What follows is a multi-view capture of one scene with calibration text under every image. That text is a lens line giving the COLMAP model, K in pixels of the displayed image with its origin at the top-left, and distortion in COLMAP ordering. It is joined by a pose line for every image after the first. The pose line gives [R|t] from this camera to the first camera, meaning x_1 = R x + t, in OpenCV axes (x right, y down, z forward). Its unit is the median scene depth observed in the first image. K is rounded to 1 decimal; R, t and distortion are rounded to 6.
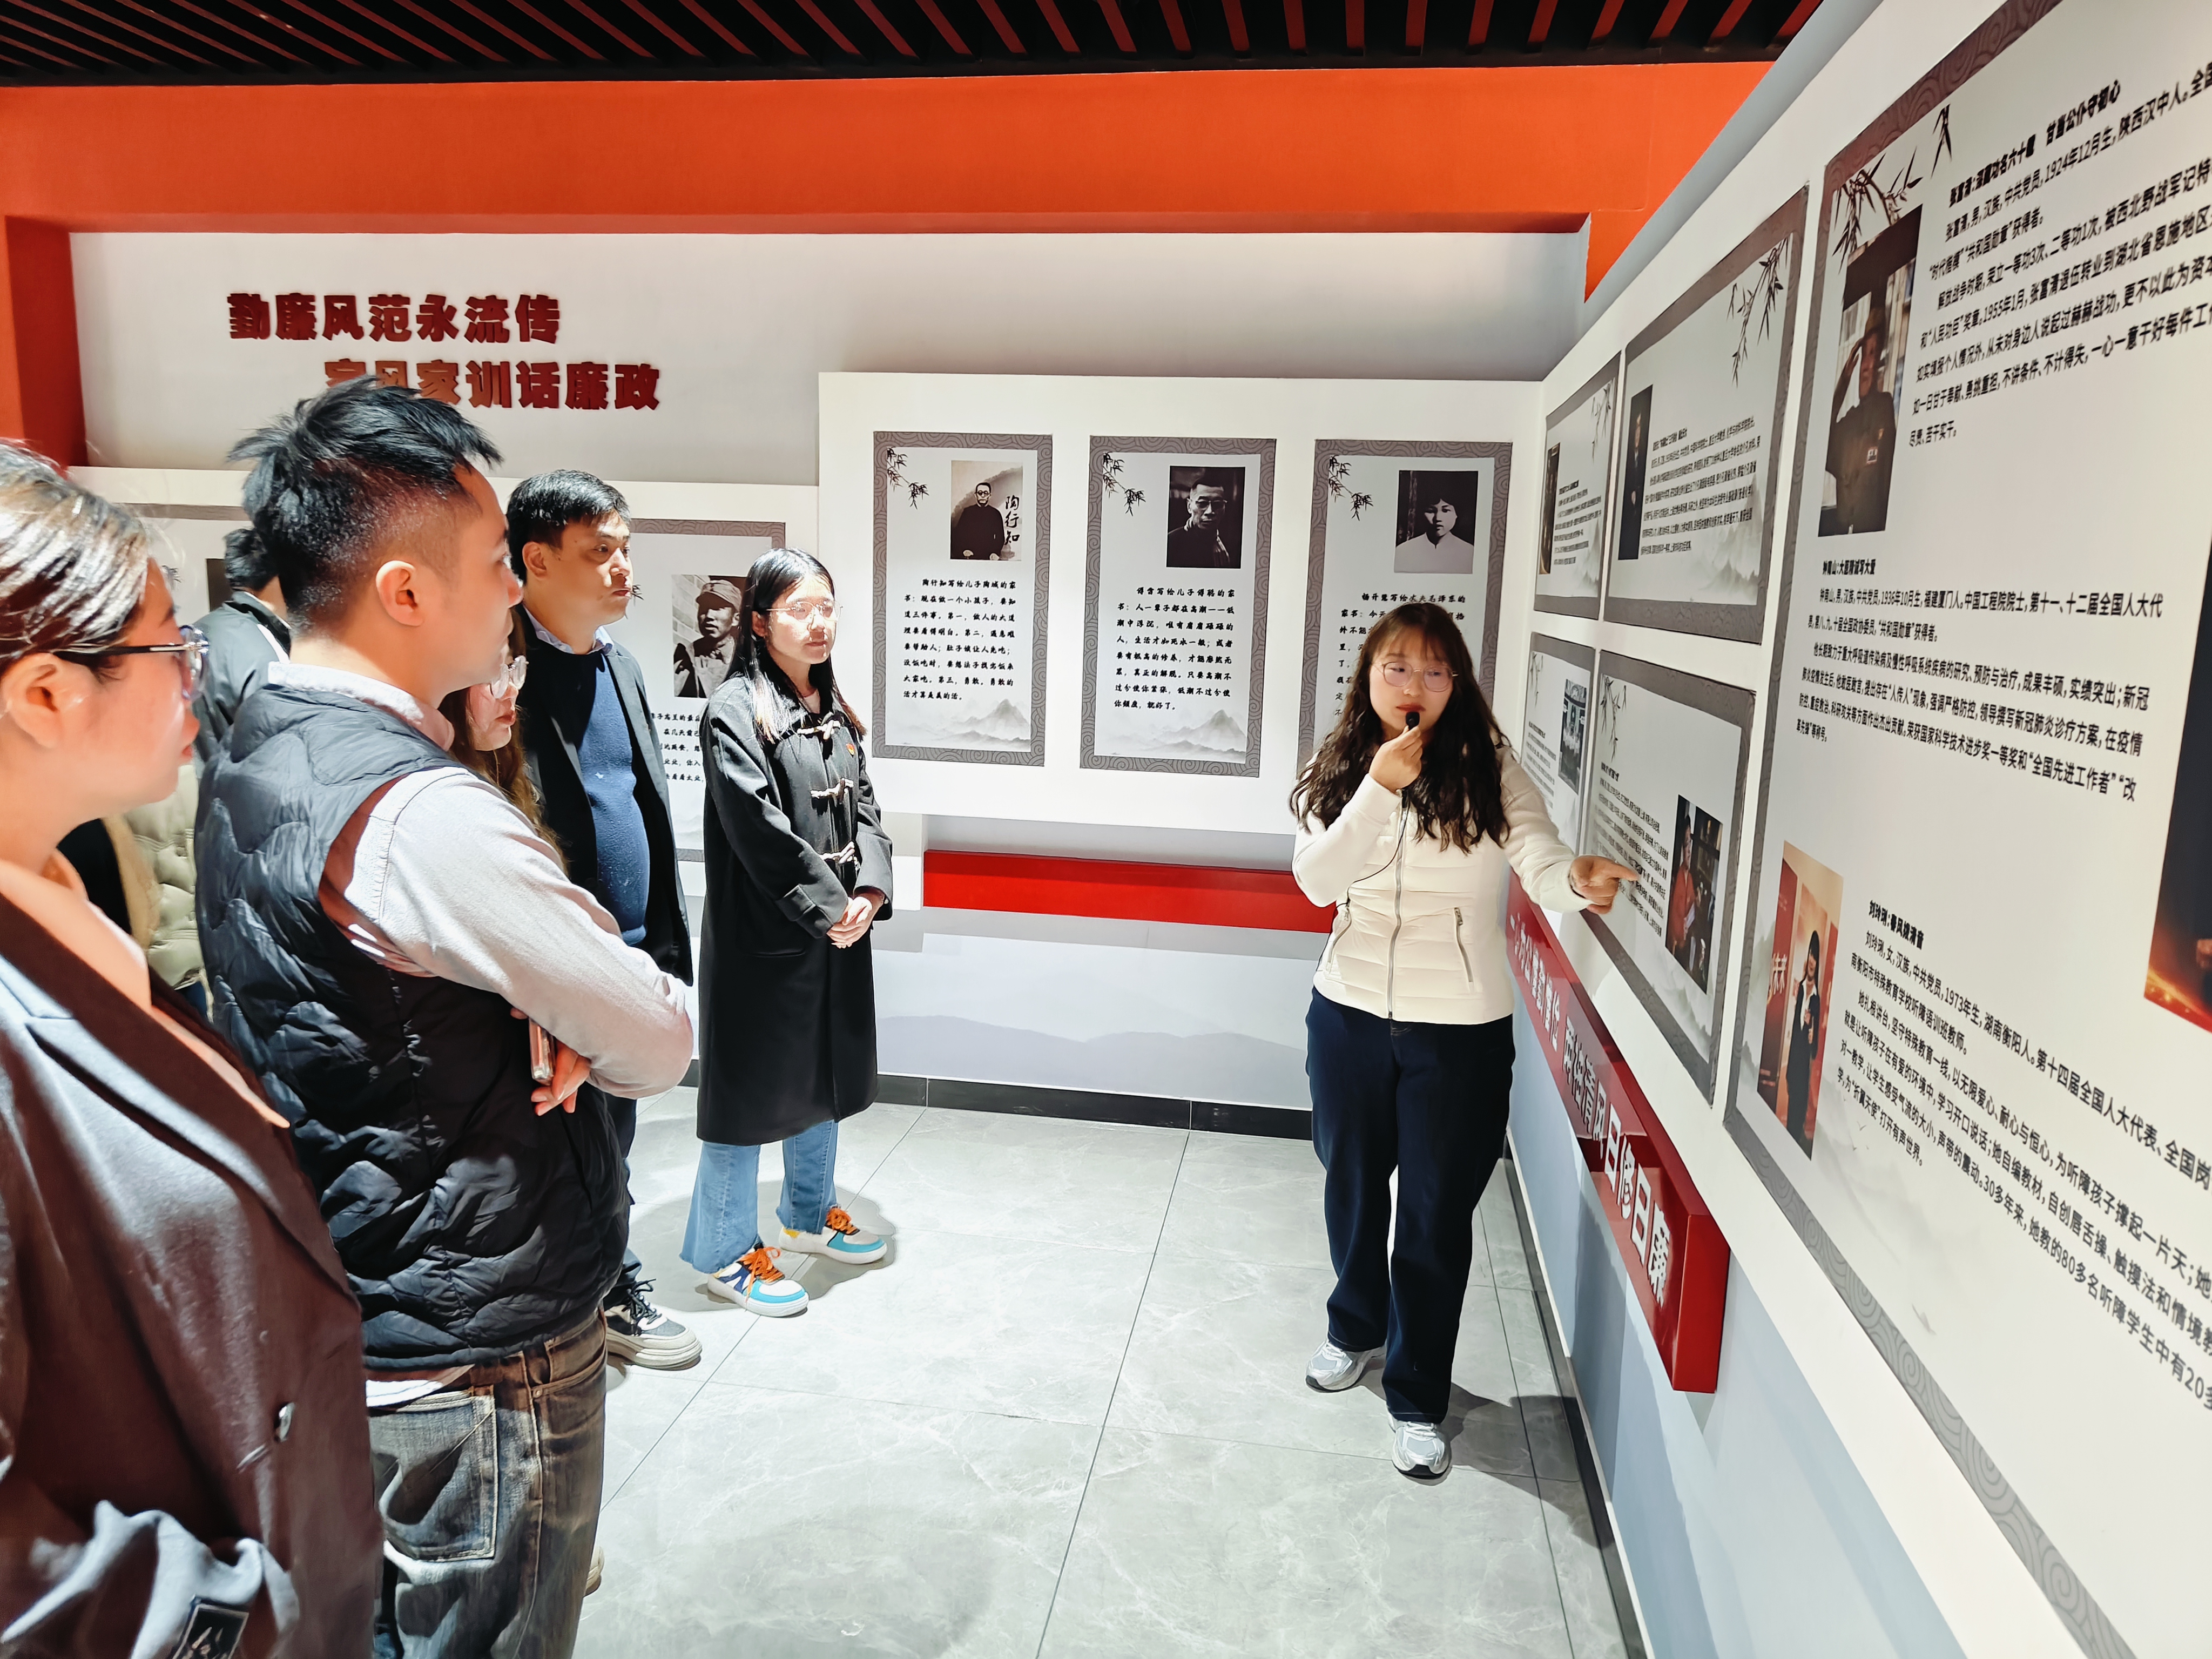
lens RADIAL K [[1555.1, 0, 1106.0], [0, 1555.1, 829.5], [0, 0, 1]] dist [0.080115, -0.070128]
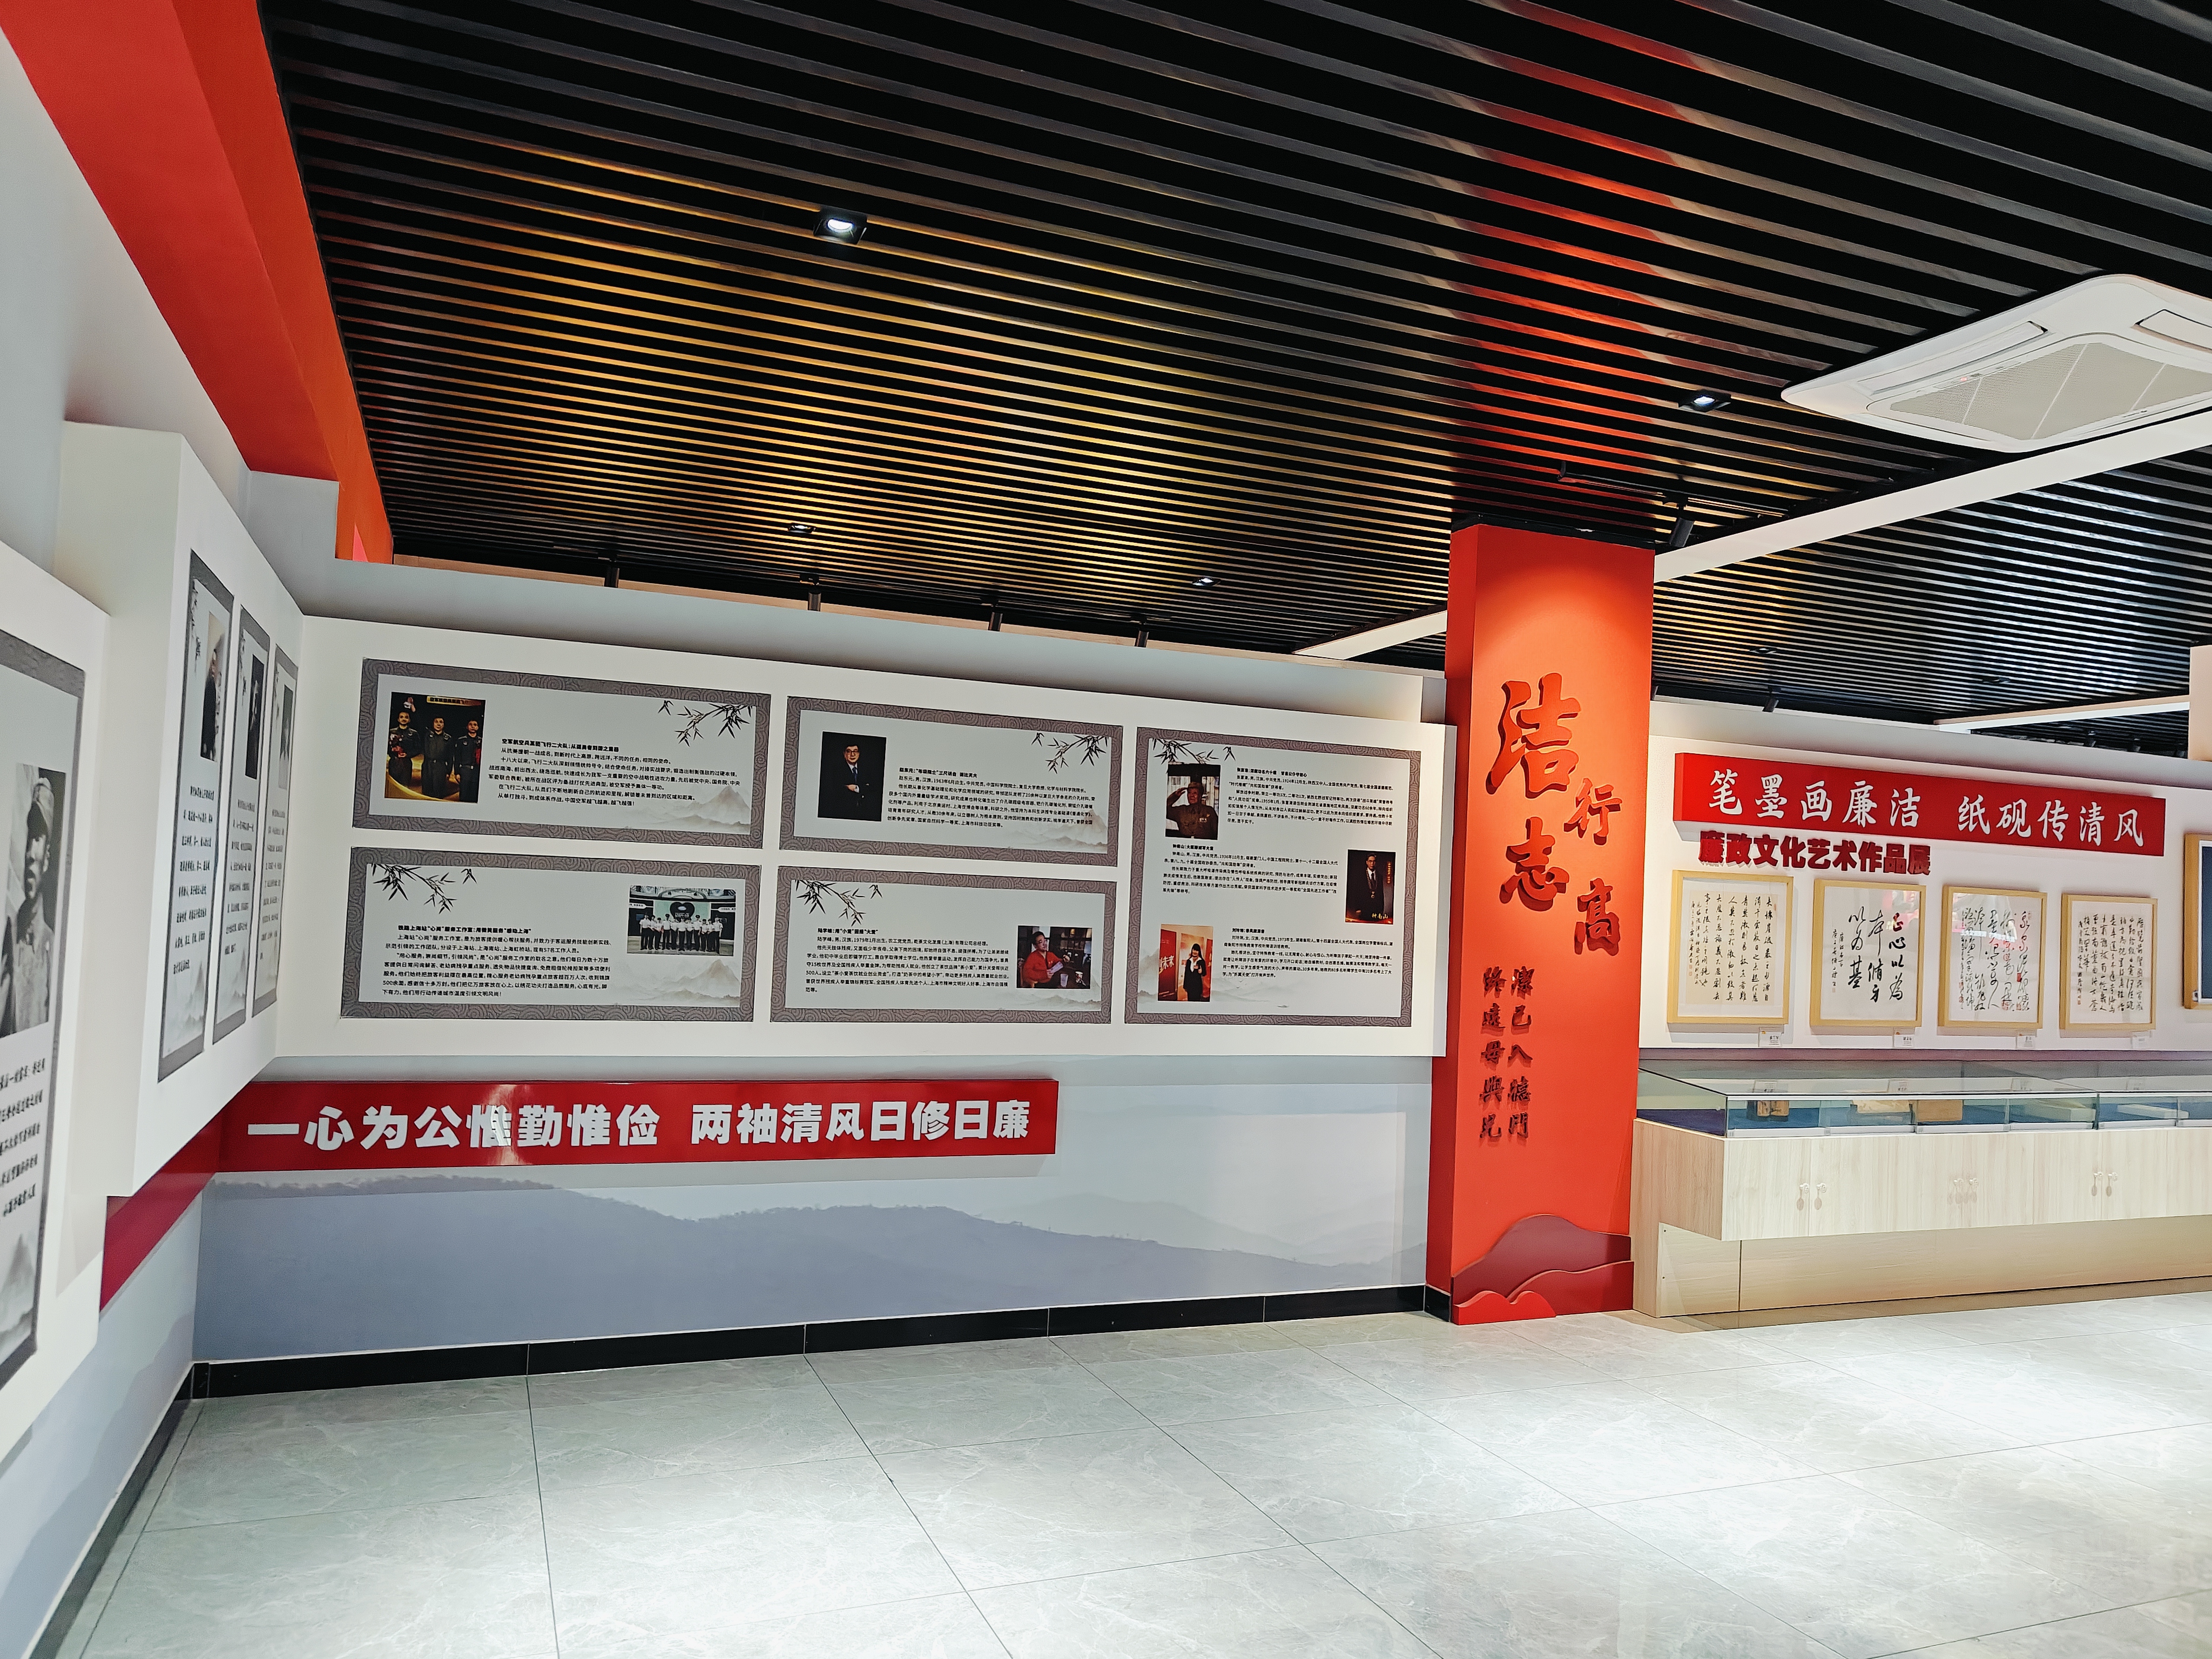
lens RADIAL K [[1552.6, 0, 1106.0], [0, 1552.6, 829.5], [0, 0, 1]] dist [0.049179, -0.107357]
pose [[-0.522854, -0.016570, 0.852261, -0.873701], [0.078321, 0.994648, 0.067387, -0.159818], [-0.848816, 0.101984, -0.518758, 1.043370]]
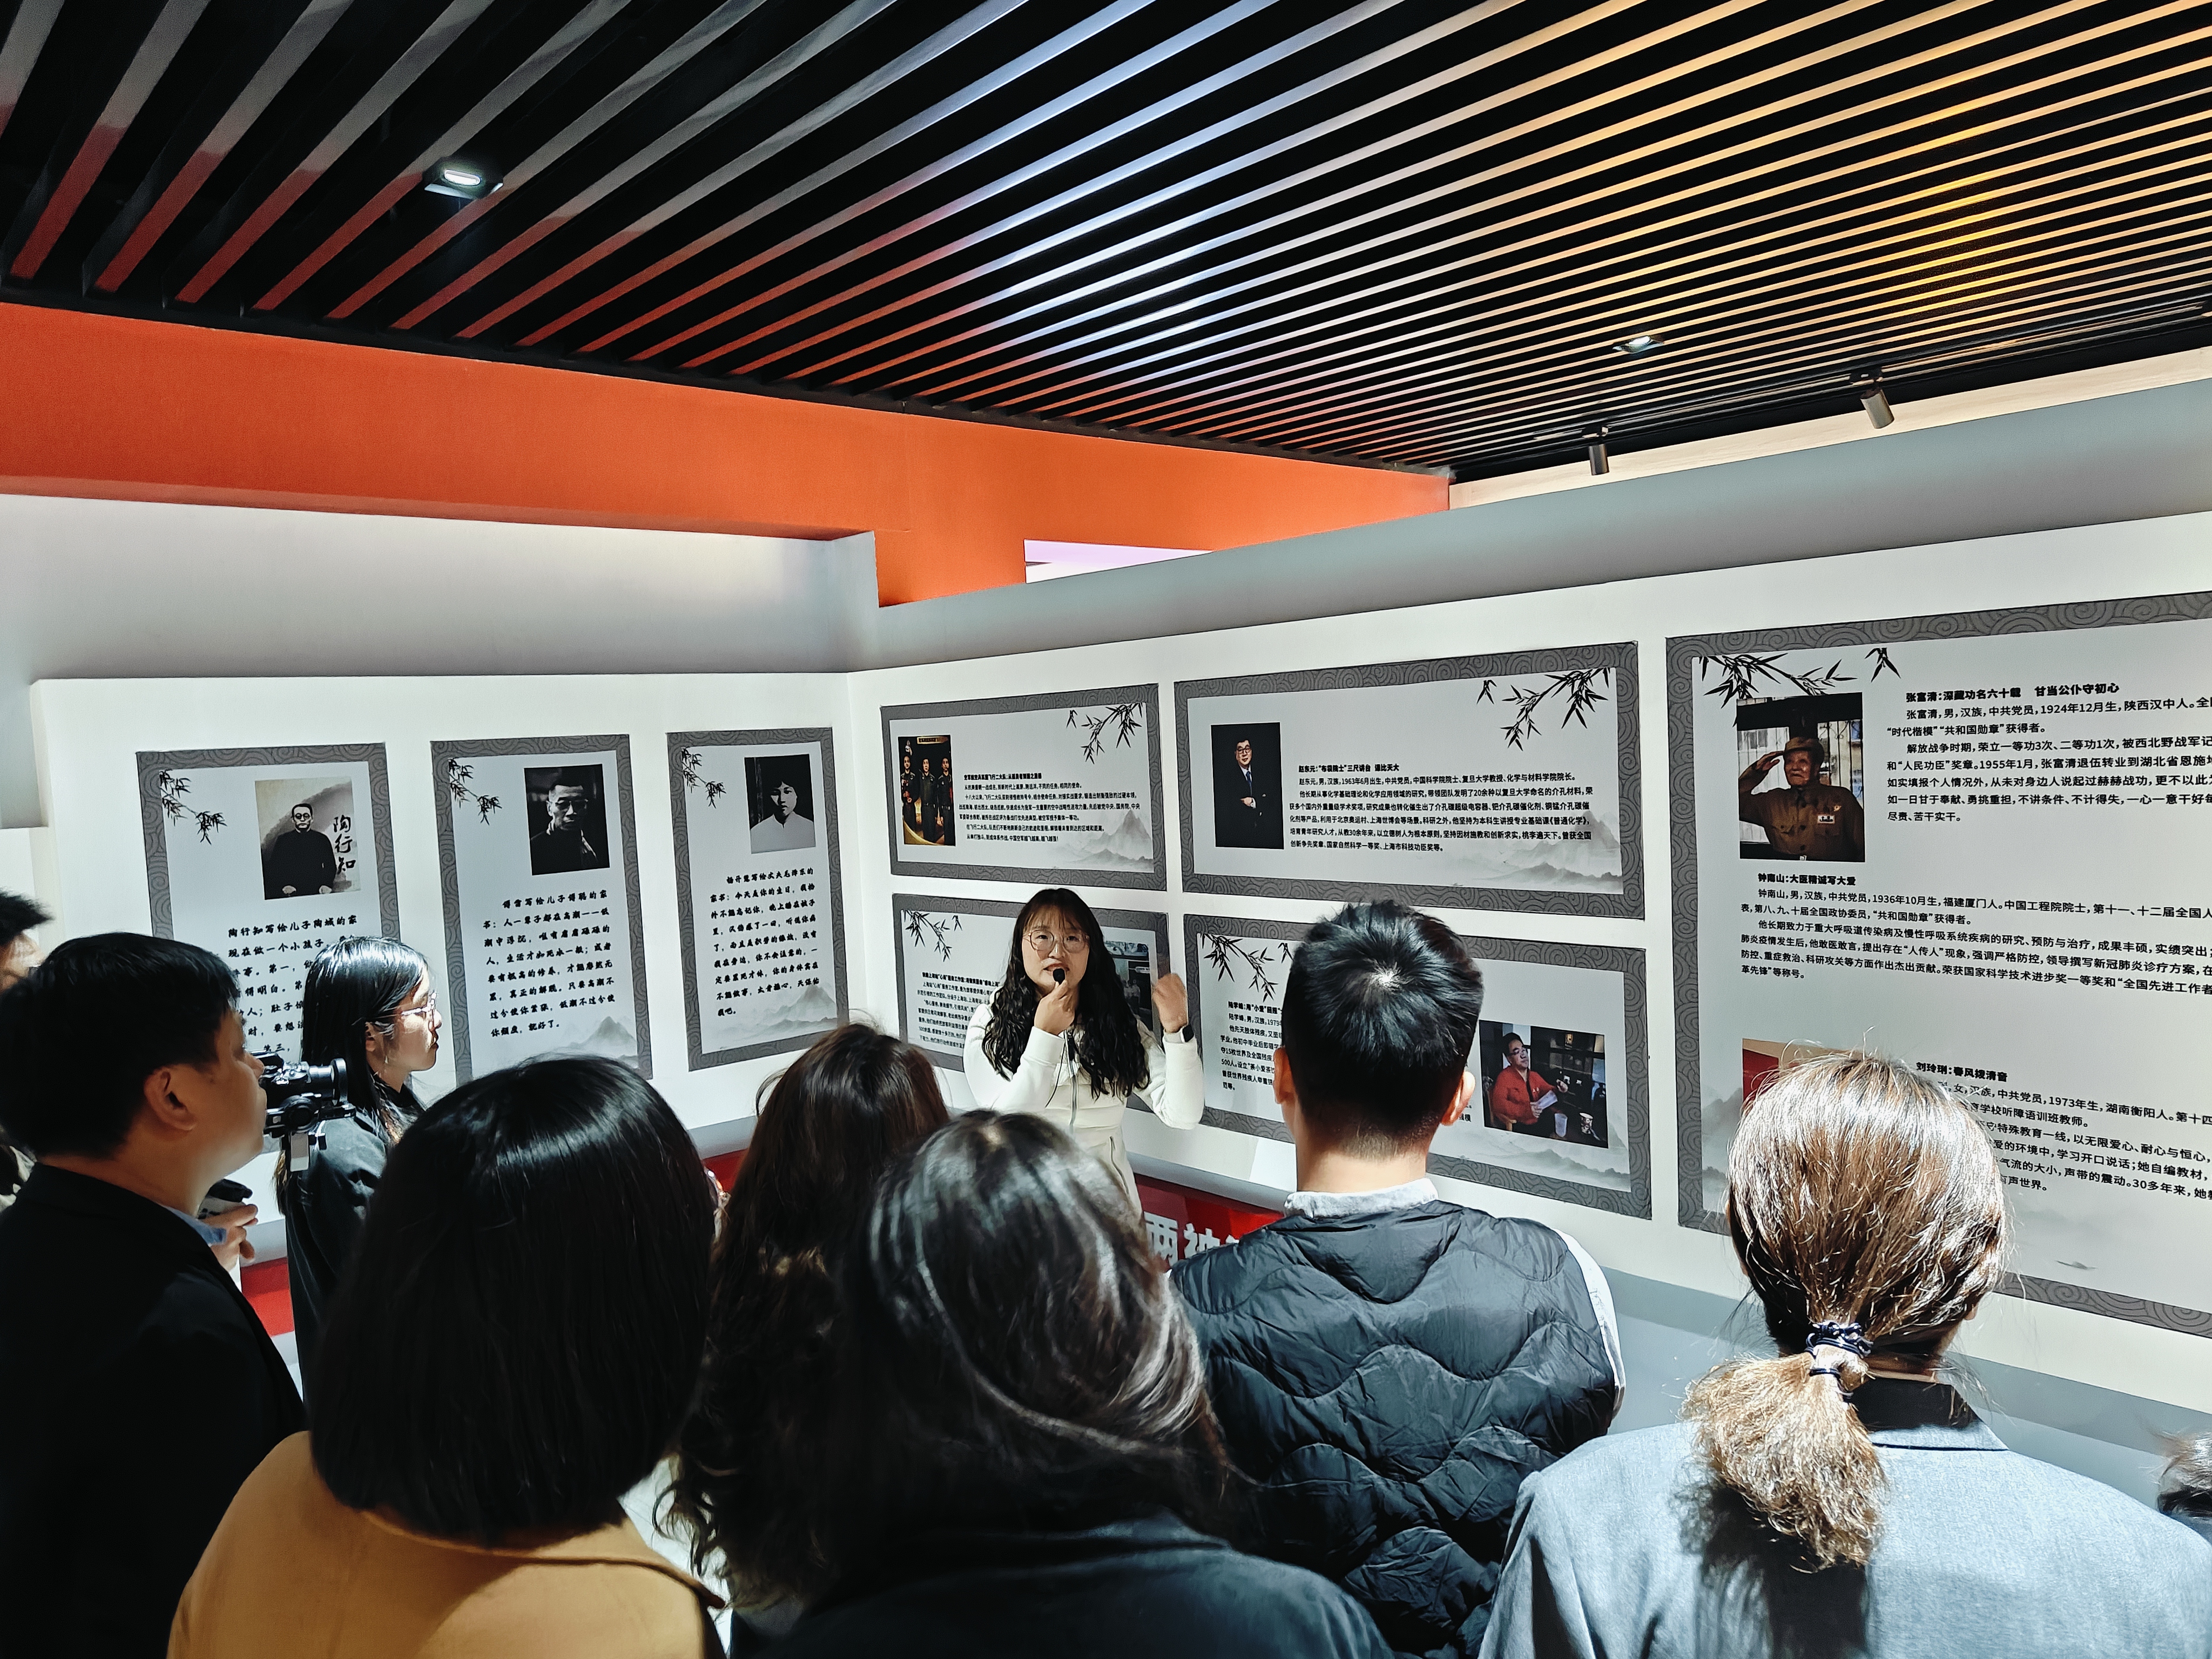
lens RADIAL K [[1552.6, 0, 1106.0], [0, 1552.6, 829.5], [0, 0, 1]] dist [0.049179, -0.107357]
pose [[0.630751, -0.106660, 0.768620, -0.449587], [0.191177, 0.981337, -0.020707, -0.111447], [-0.752067, 0.160003, 0.639370, 0.156874]]
